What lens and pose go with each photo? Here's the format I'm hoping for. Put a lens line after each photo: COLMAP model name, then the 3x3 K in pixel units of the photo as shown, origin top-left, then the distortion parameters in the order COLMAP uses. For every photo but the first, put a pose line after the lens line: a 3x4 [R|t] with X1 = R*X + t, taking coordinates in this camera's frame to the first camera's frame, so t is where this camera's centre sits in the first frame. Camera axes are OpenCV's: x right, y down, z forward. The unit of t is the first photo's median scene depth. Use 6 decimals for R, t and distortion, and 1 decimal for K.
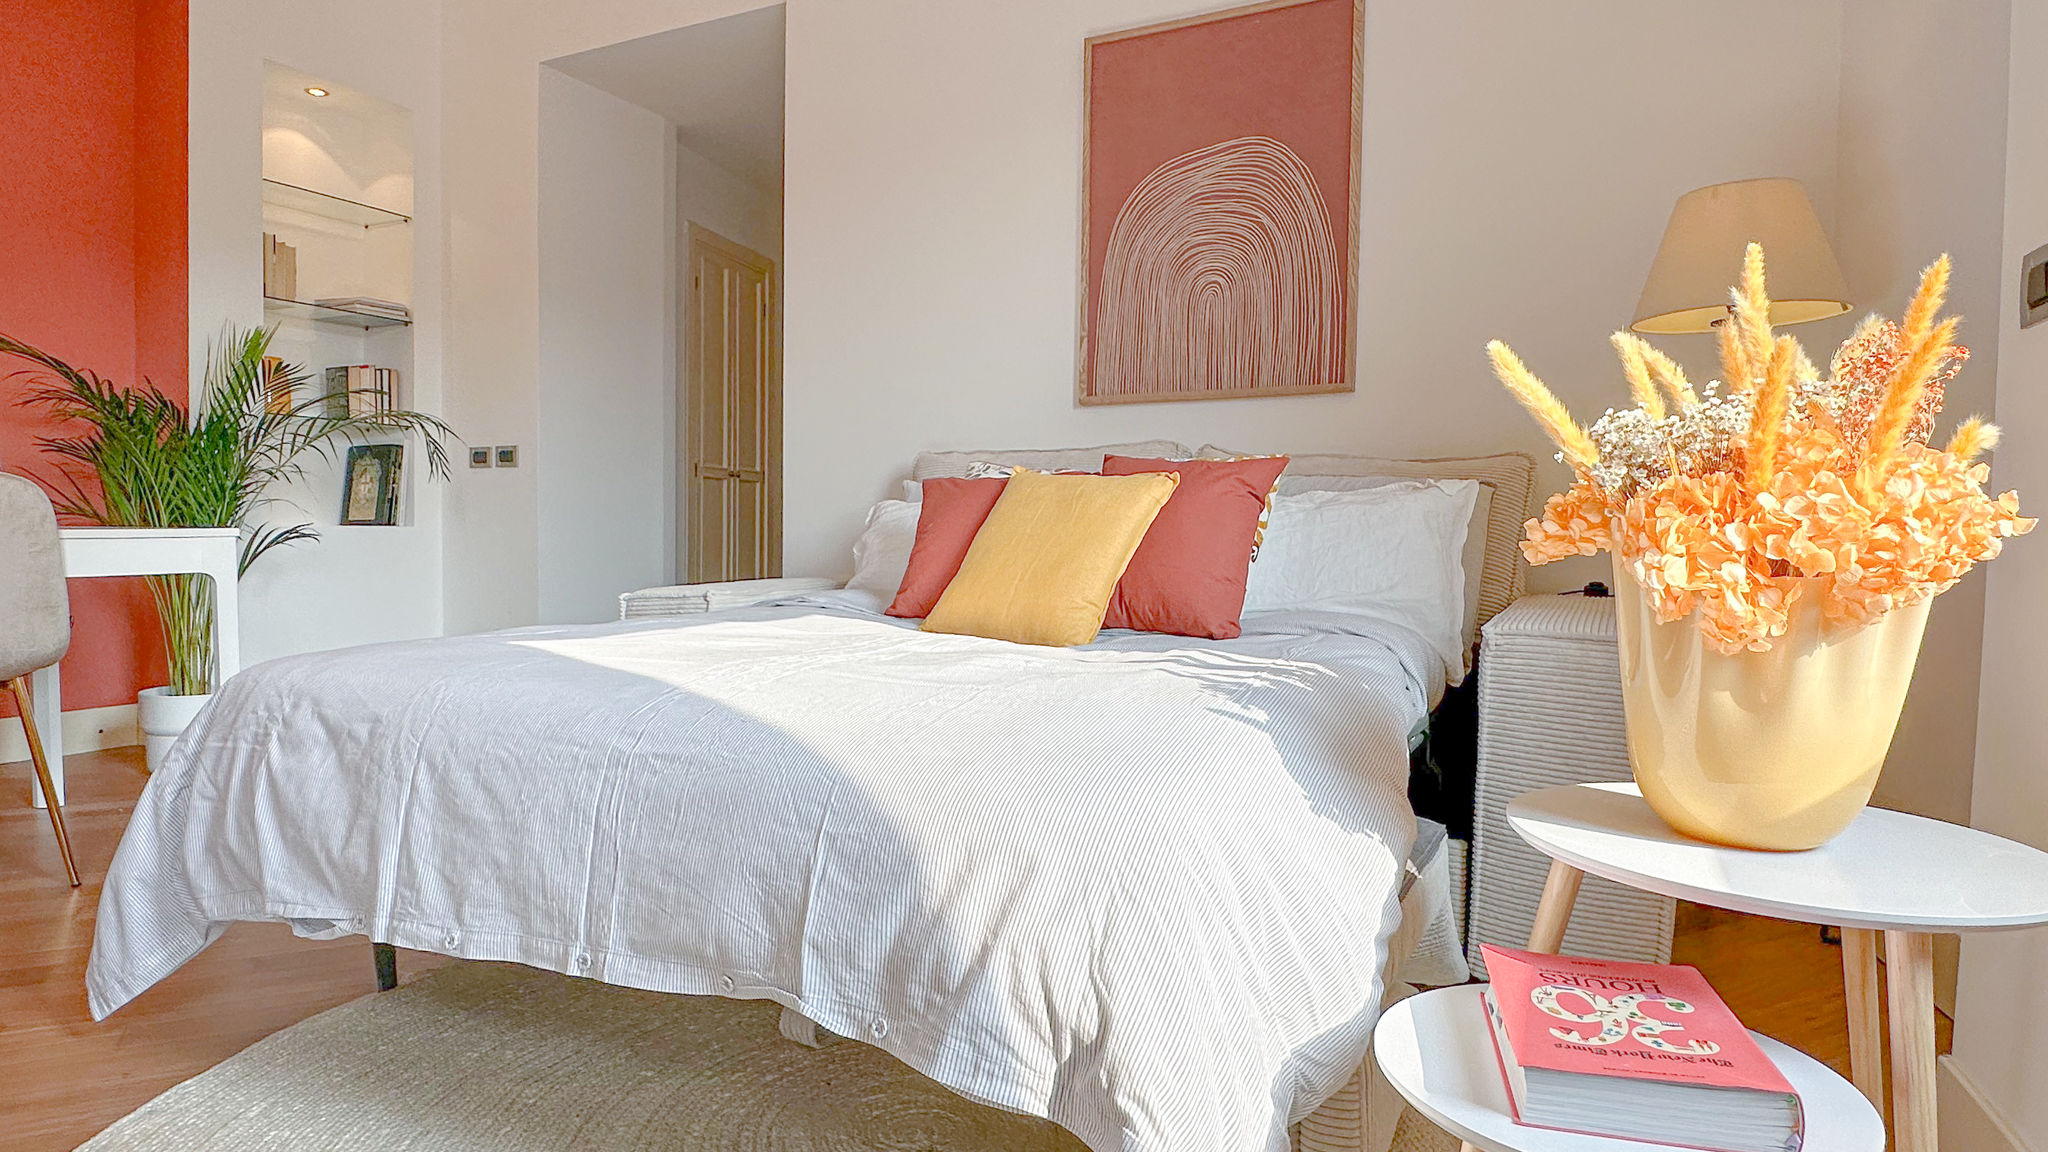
lens RADIAL K [[1145.1, 0, 1016.0], [0, 1145.1, 584.2], [0, 0, 1]] dist [0.036136, -0.054486]
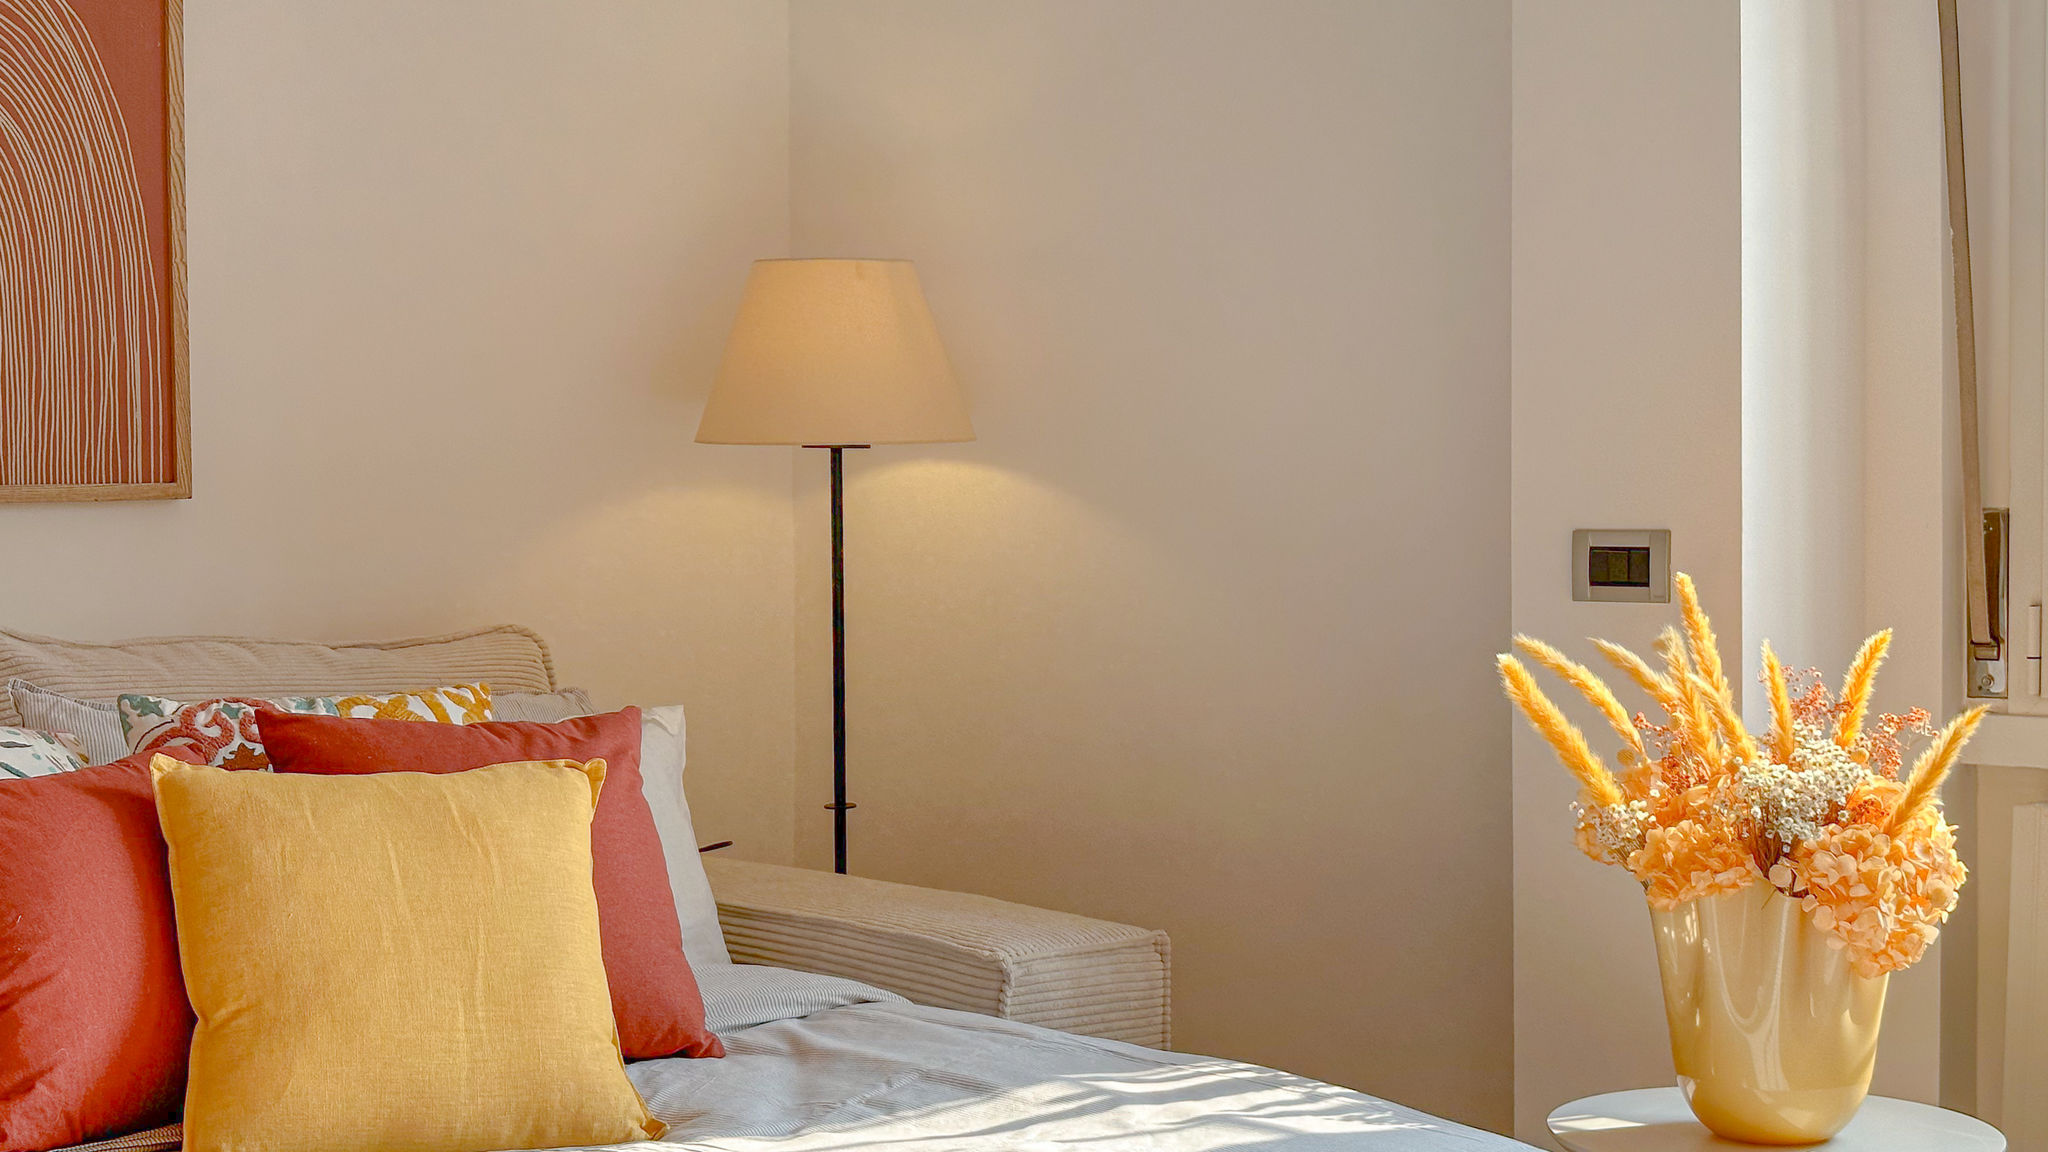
lens RADIAL K [[3035.8, 0, 999.5], [0, 3035.8, 577.1], [0, 0, 1]] dist [0.189348, -1.285613]
pose [[0.308374, -0.049735, 0.949964, -0.780239], [0.056357, 0.997833, 0.033947, -0.146256], [-0.949594, 0.043069, 0.310509, 0.244577]]
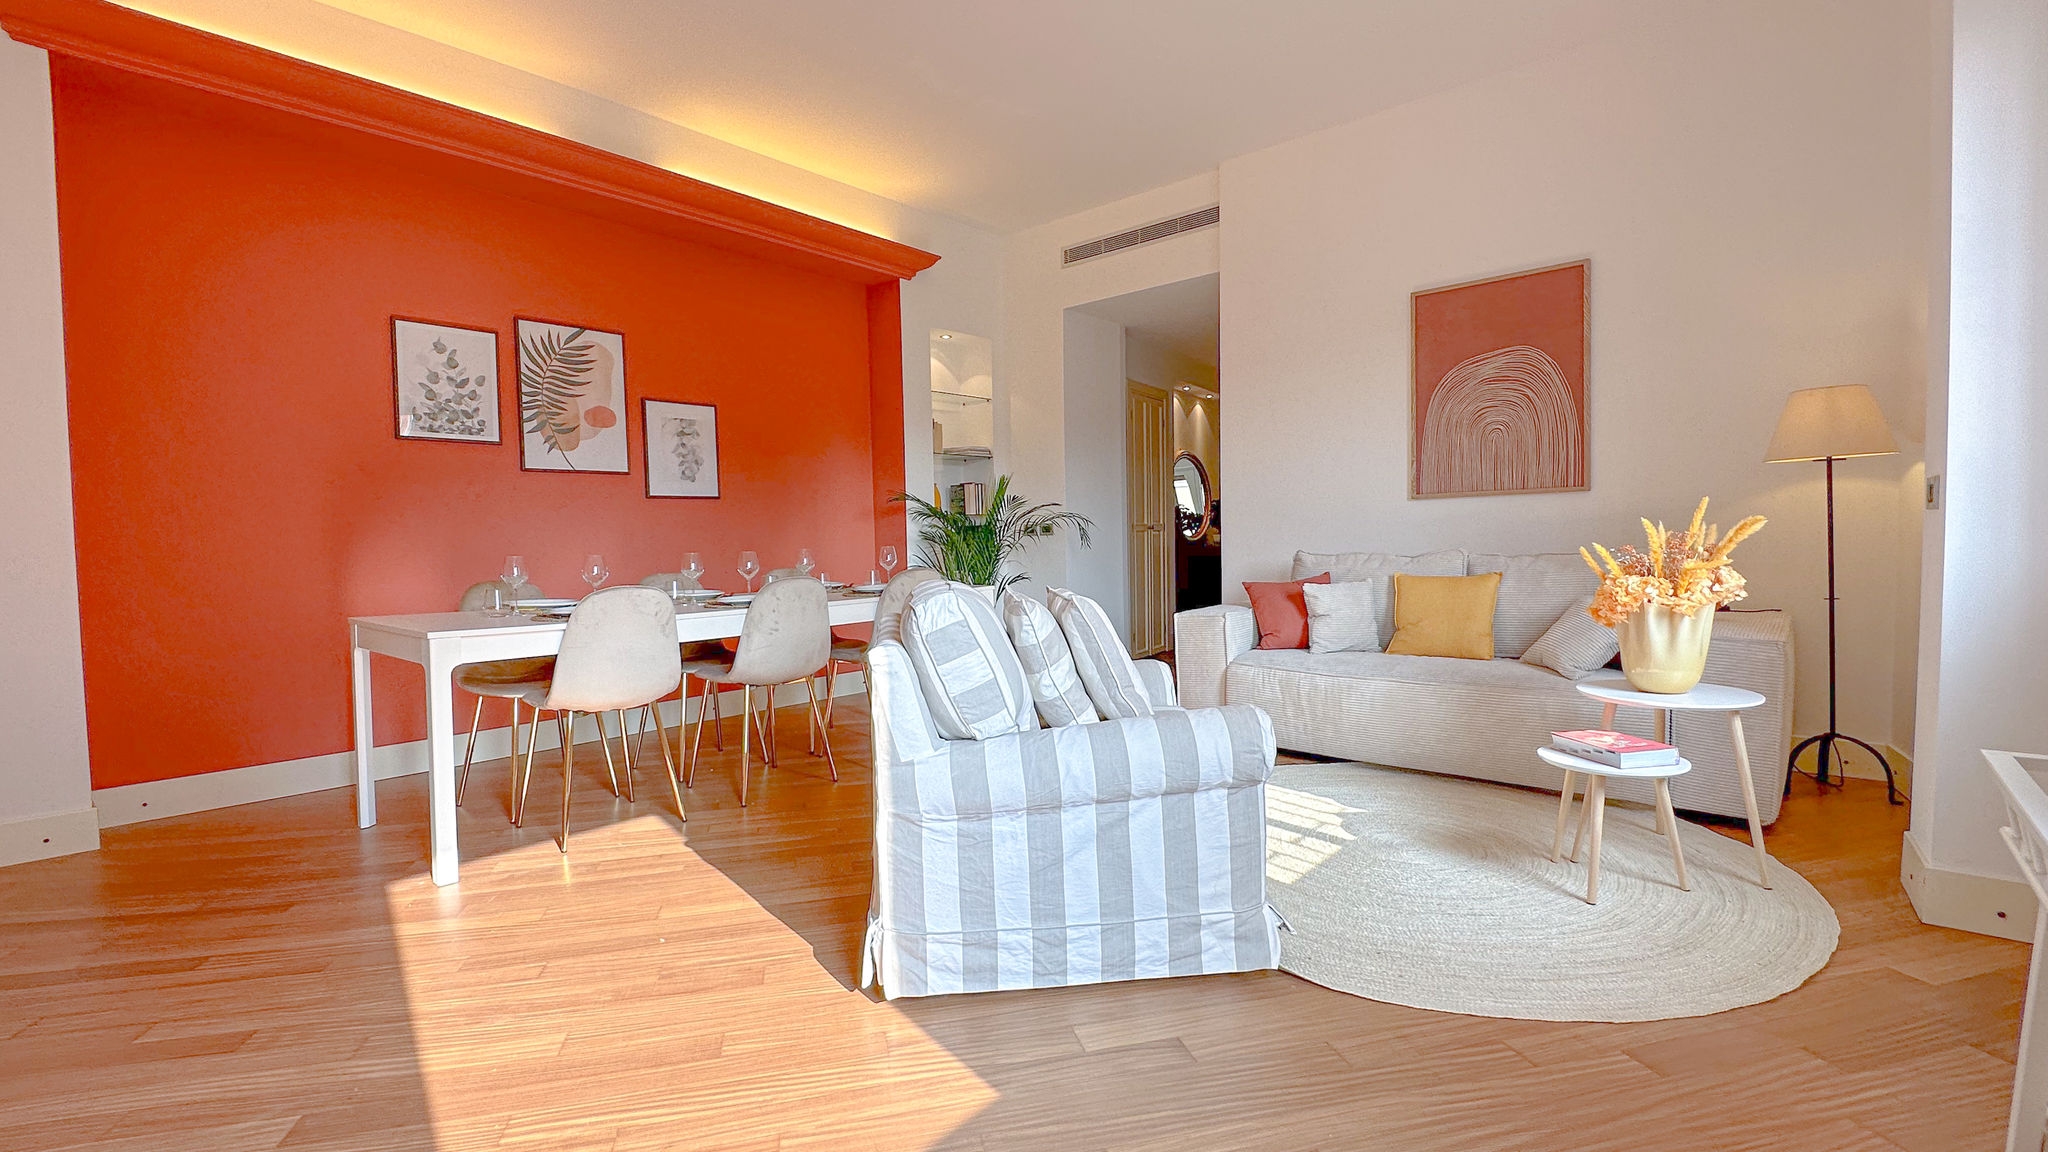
lens RADIAL K [[918.2, 0, 1020.7], [0, 918.2, 576.0], [0, 0, 1]] dist [0.028911, -0.027820]
pose [[0.965136, -0.022162, -0.260808, -0.160891], [0.020452, 0.999748, -0.009270, -0.040134], [0.260948, 0.003613, 0.965346, -0.528697]]
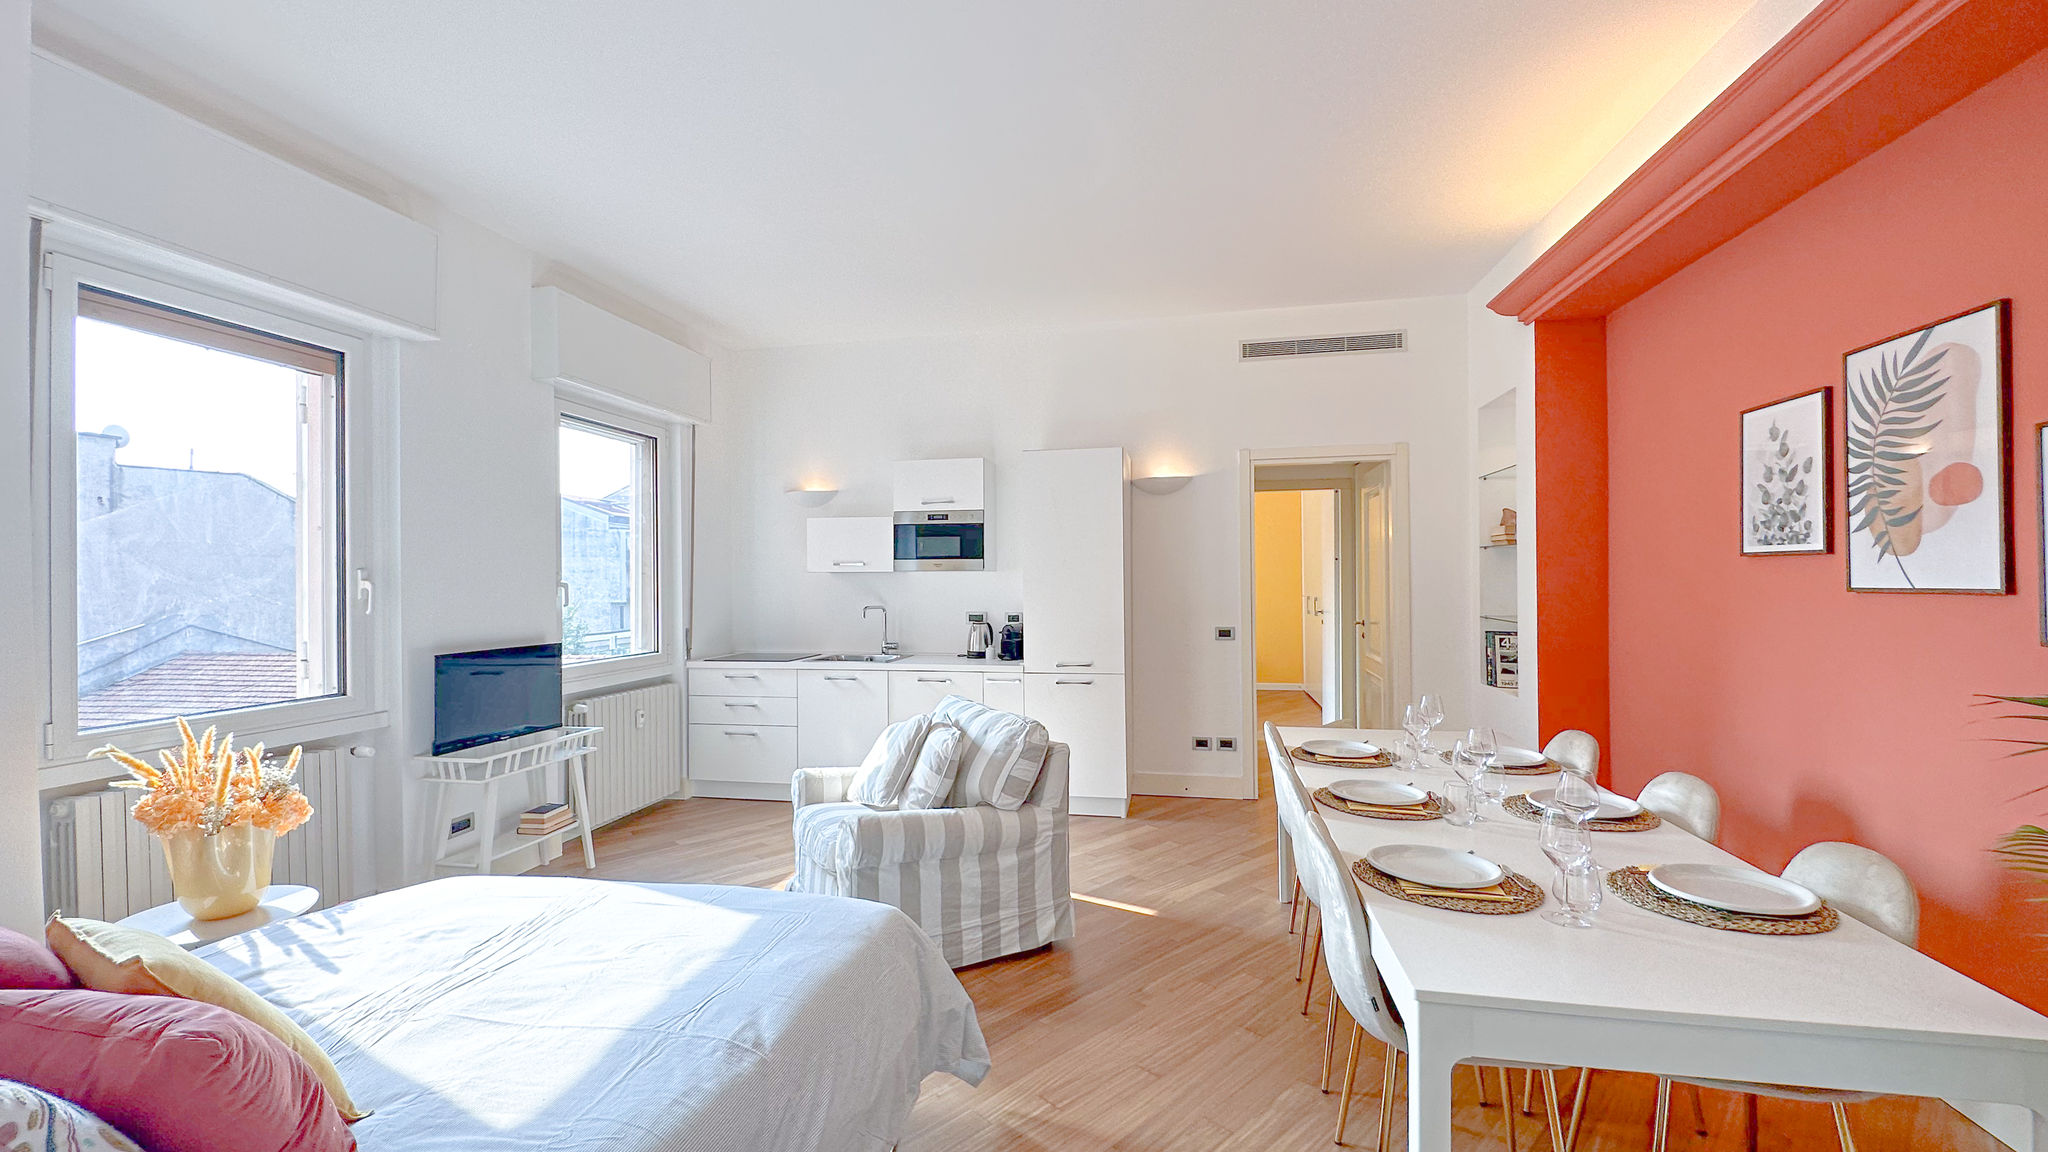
lens RADIAL K [[839.0, 0, 1021.4], [0, 839.0, 575.2], [0, 0, 1]] dist [0.018369, -0.014970]
pose [[-0.967855, -0.006583, -0.251424, -0.272819], [-0.017677, 0.998966, 0.041889, -0.263306], [0.250889, 0.044987, -0.966970, 1.204917]]
